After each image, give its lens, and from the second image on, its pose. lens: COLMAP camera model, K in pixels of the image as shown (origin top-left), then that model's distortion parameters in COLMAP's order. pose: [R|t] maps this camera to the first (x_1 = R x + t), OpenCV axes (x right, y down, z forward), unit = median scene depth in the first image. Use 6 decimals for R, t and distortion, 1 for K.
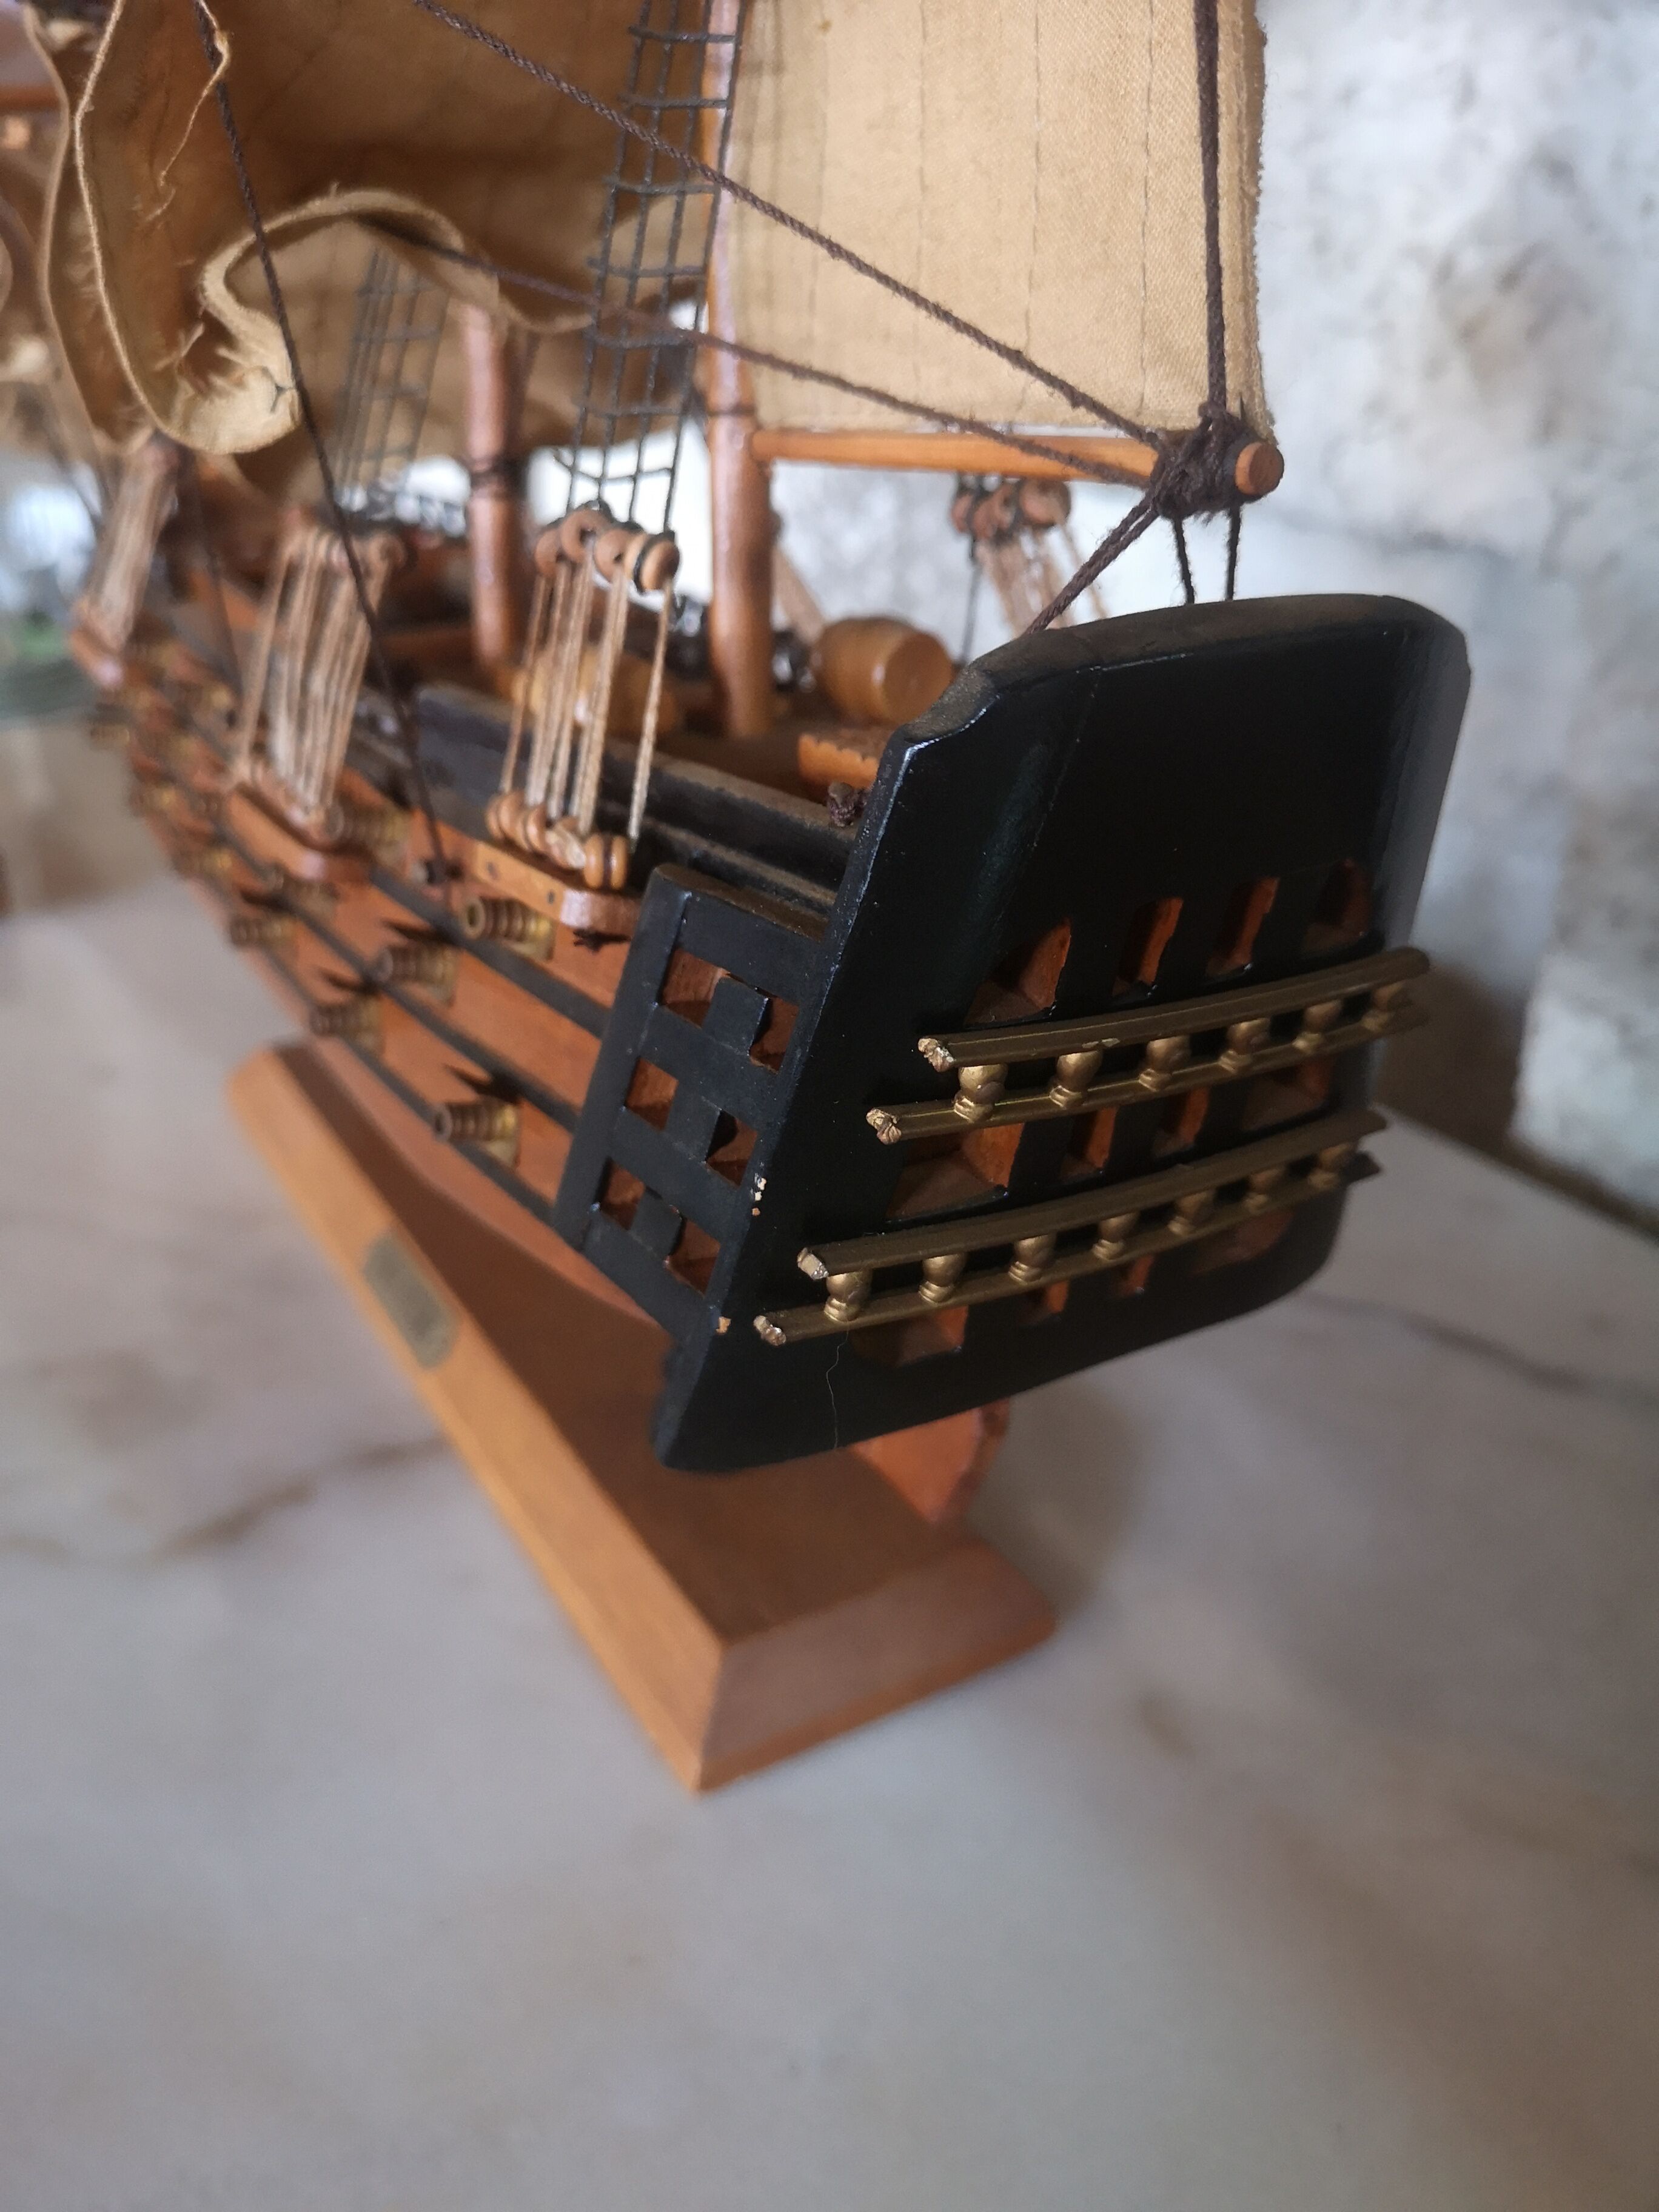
lens RADIAL K [[1717.0, 0, 829.5], [0, 1717.0, 1106.0], [0, 0, 1]] dist [0.001067, 0.000103]
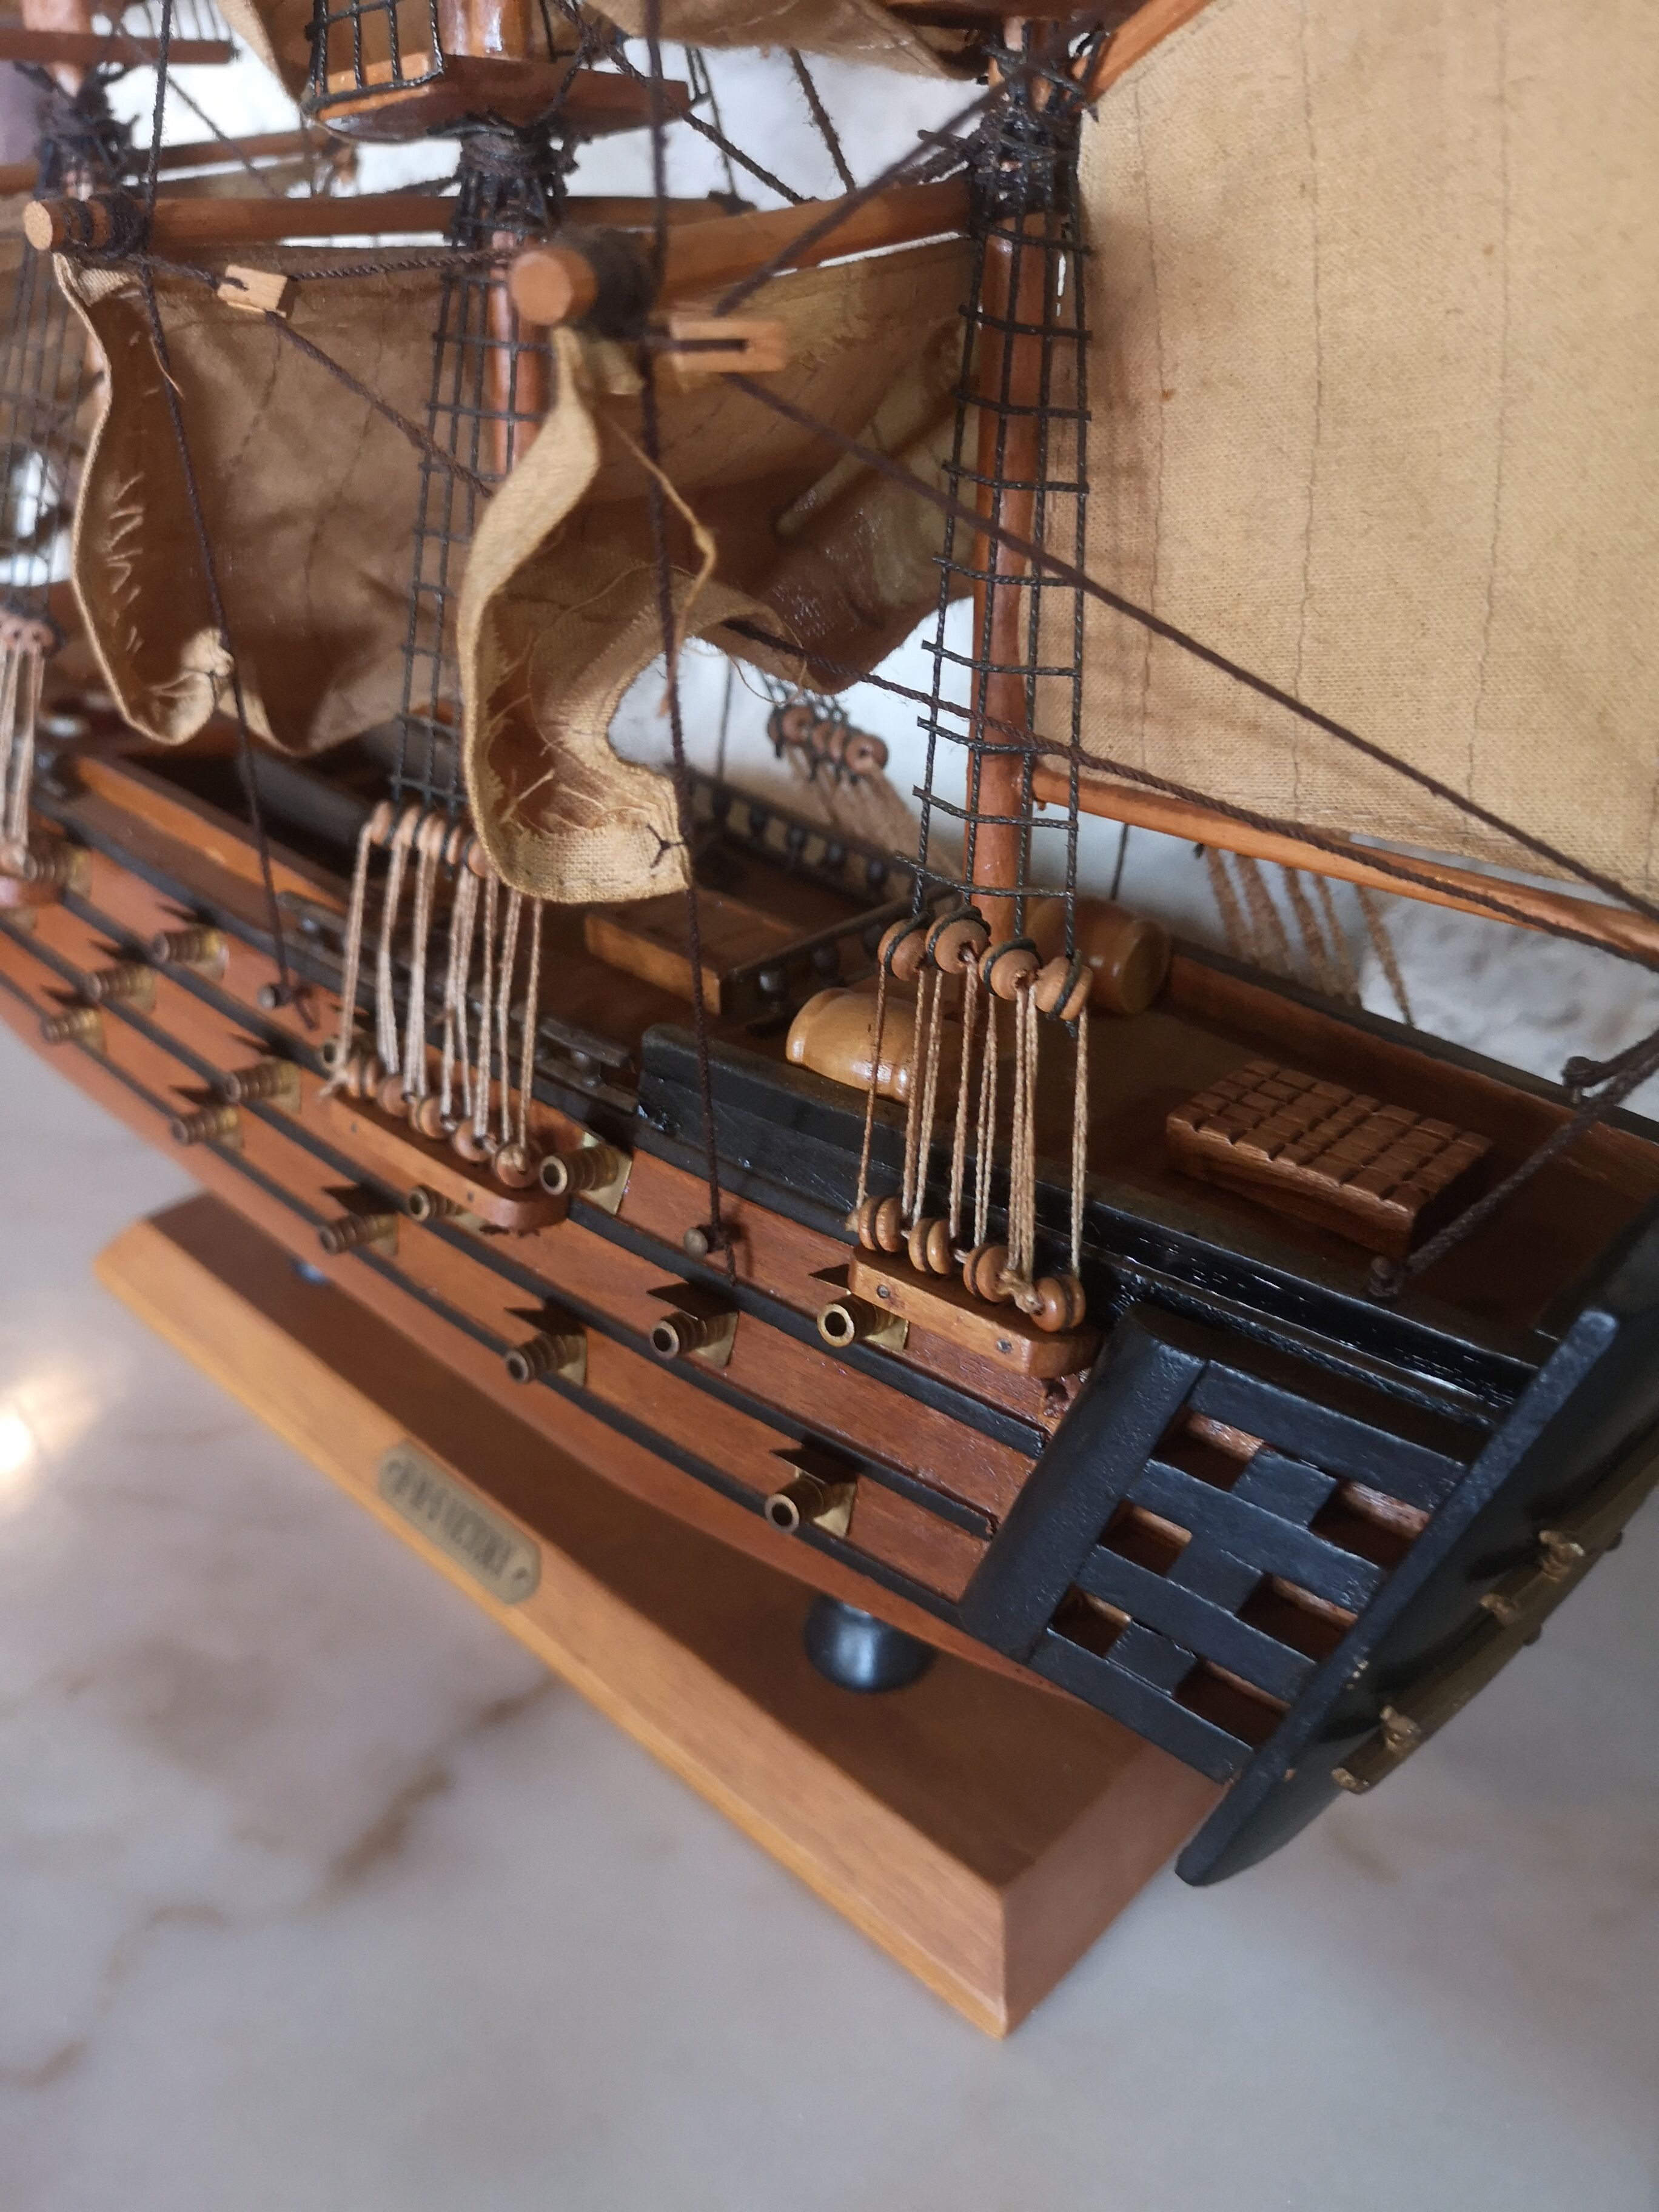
lens RADIAL K [[1717.0, 0, 829.5], [0, 1717.0, 1106.0], [0, 0, 1]] dist [0.001067, 0.000103]
pose [[0.957989, -0.133323, 0.253932, -0.362040], [0.106466, 0.987434, 0.116783, -0.283270], [-0.266311, -0.084842, 0.960146, 0.079508]]
